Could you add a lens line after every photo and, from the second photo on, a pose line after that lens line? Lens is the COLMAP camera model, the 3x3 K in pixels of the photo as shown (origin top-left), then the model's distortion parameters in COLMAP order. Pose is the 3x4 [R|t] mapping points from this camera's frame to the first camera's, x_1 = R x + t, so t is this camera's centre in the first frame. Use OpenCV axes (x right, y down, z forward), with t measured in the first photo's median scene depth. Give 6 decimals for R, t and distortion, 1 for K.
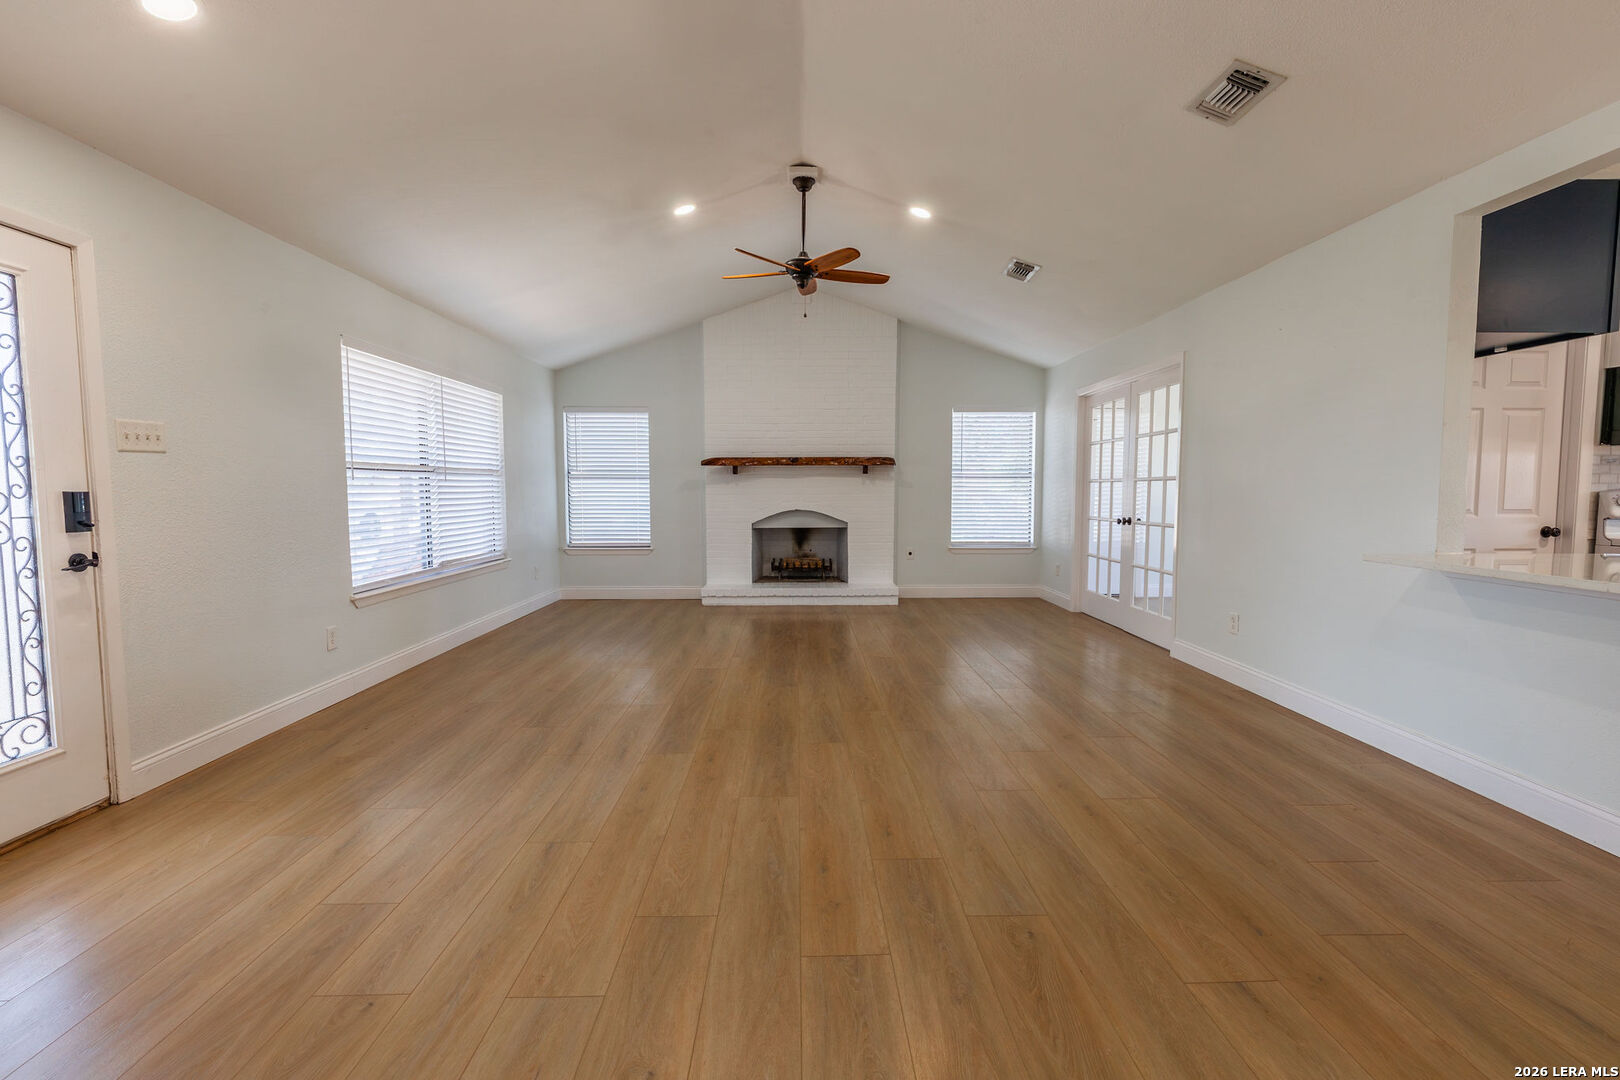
lens RADIAL K [[725.1, 0, 812.8], [0, 725.1, 539.3], [0, 0, 1]] dist [0.003110, -0.000385]
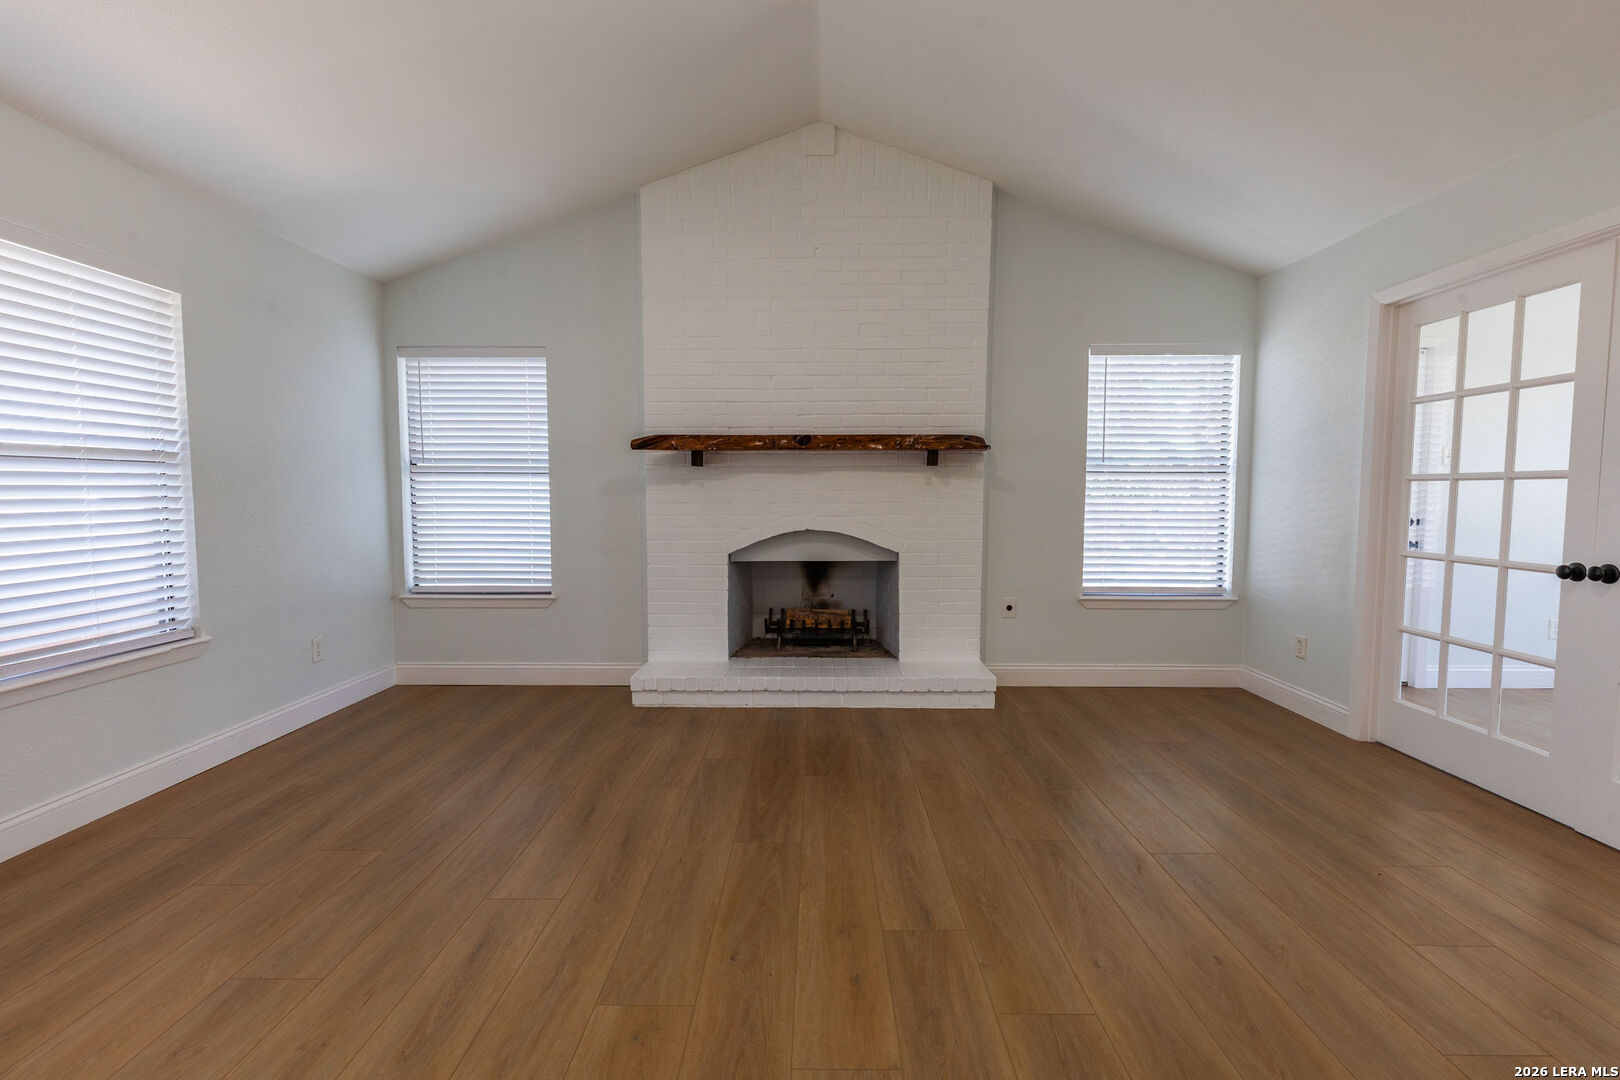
lens RADIAL K [[725.1, 0, 812.8], [0, 725.1, 539.3], [0, 0, 1]] dist [0.003110, -0.000385]
pose [[0.999599, 0.003728, -0.028084, -0.002743], [-0.003808, 0.999989, -0.002802, -0.032945], [0.028073, 0.002908, 0.999602, 0.452886]]
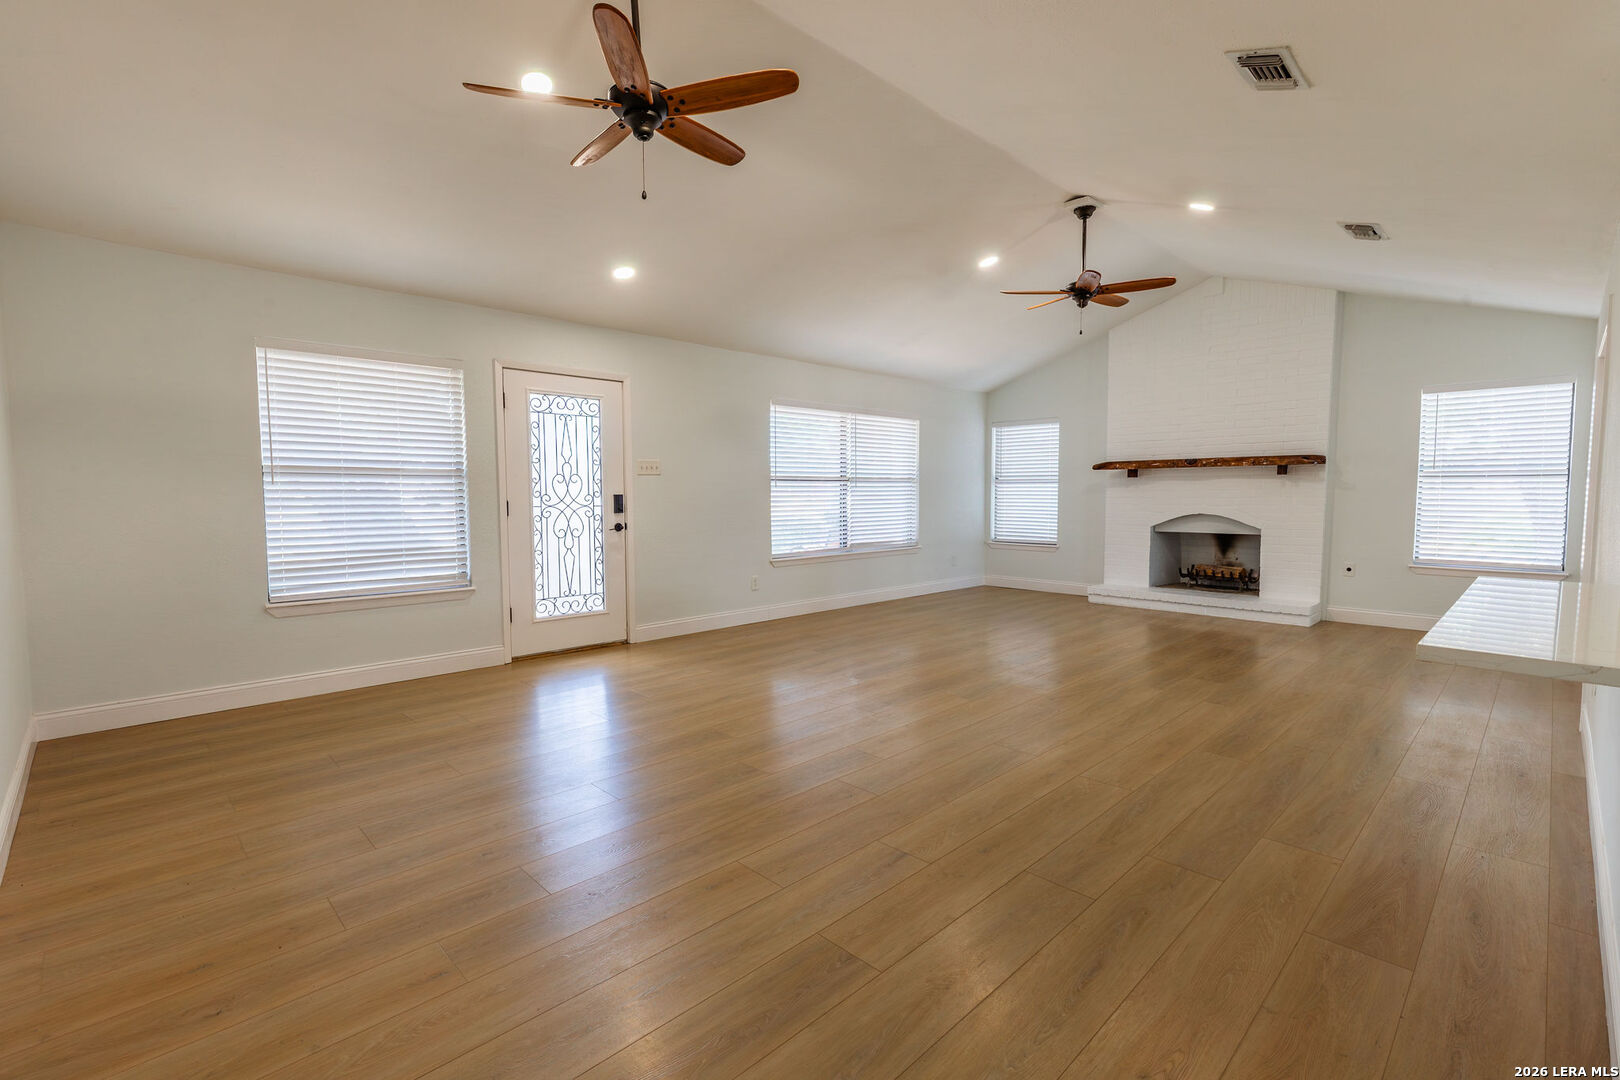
lens RADIAL K [[725.1, 0, 812.8], [0, 725.1, 539.3], [0, 0, 1]] dist [0.003110, -0.000385]
pose [[0.683438, 0.046512, -0.728525, 0.334212], [-0.048818, 0.998646, 0.017962, 0.000226], [0.728374, 0.023289, 0.684783, -0.019161]]
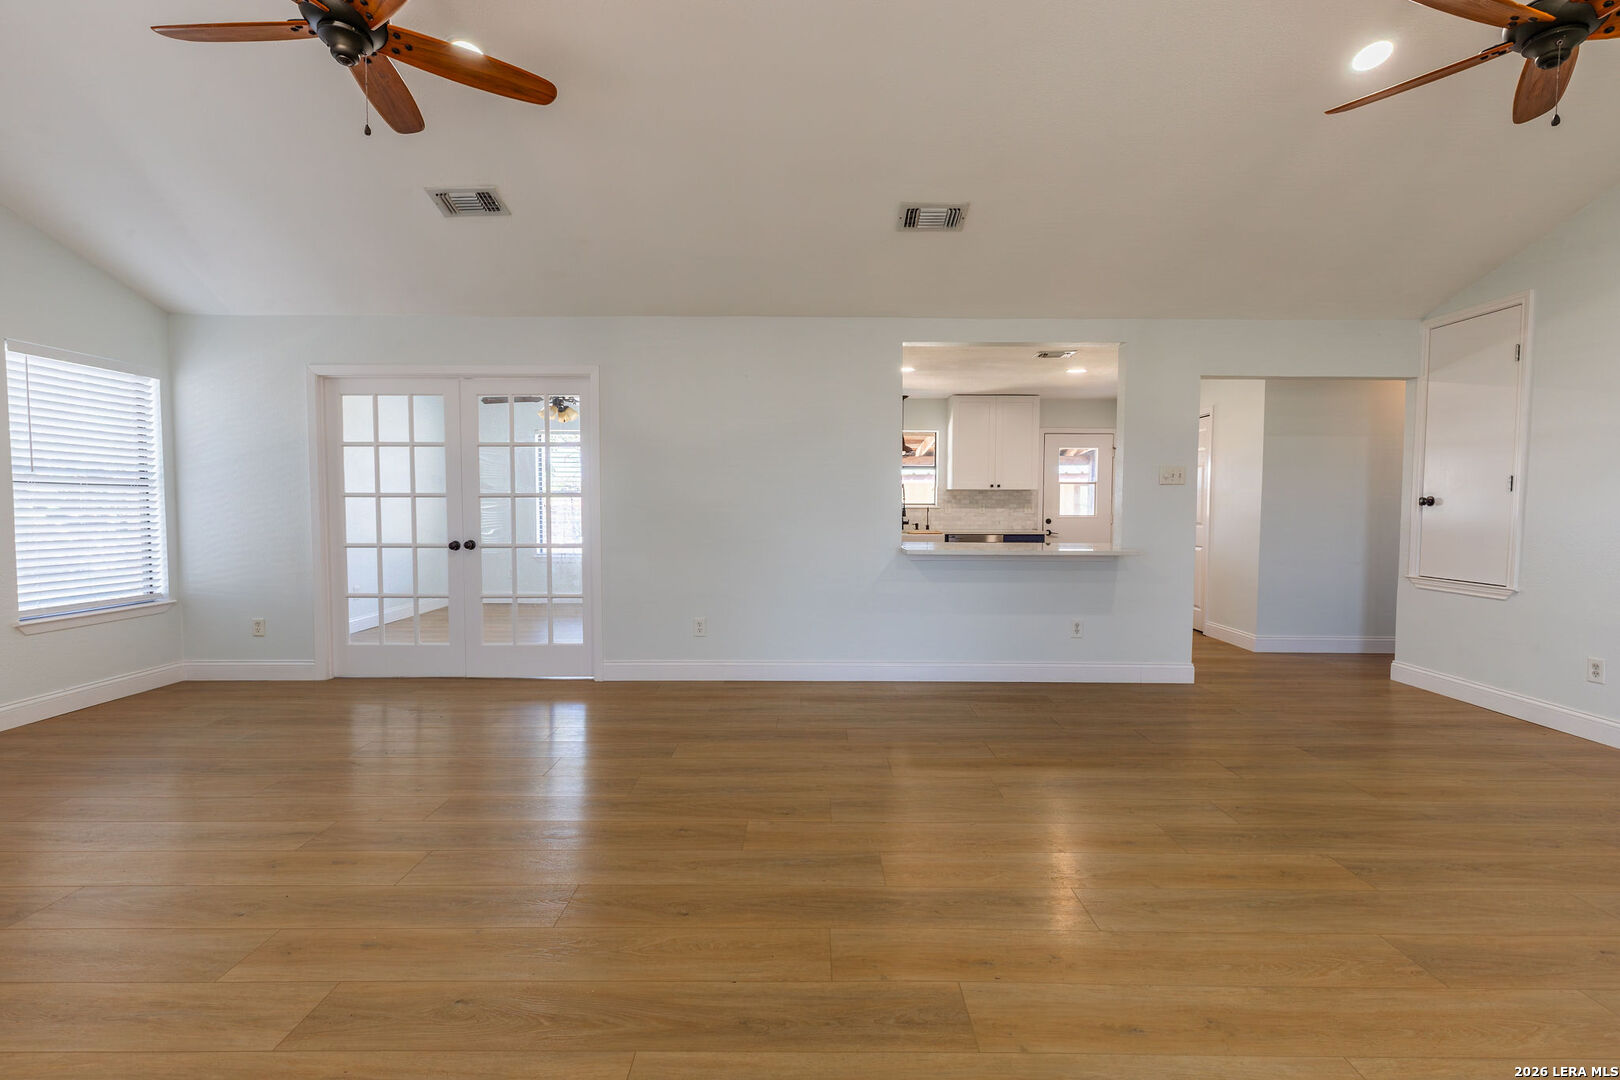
lens RADIAL K [[725.1, 0, 812.8], [0, 725.1, 539.3], [0, 0, 1]] dist [0.003110, -0.000385]
pose [[0.024979, -0.046733, 0.998595, -0.303581], [0.067438, 0.996710, 0.044958, -0.033418], [-0.997411, 0.066220, 0.028049, 0.460892]]
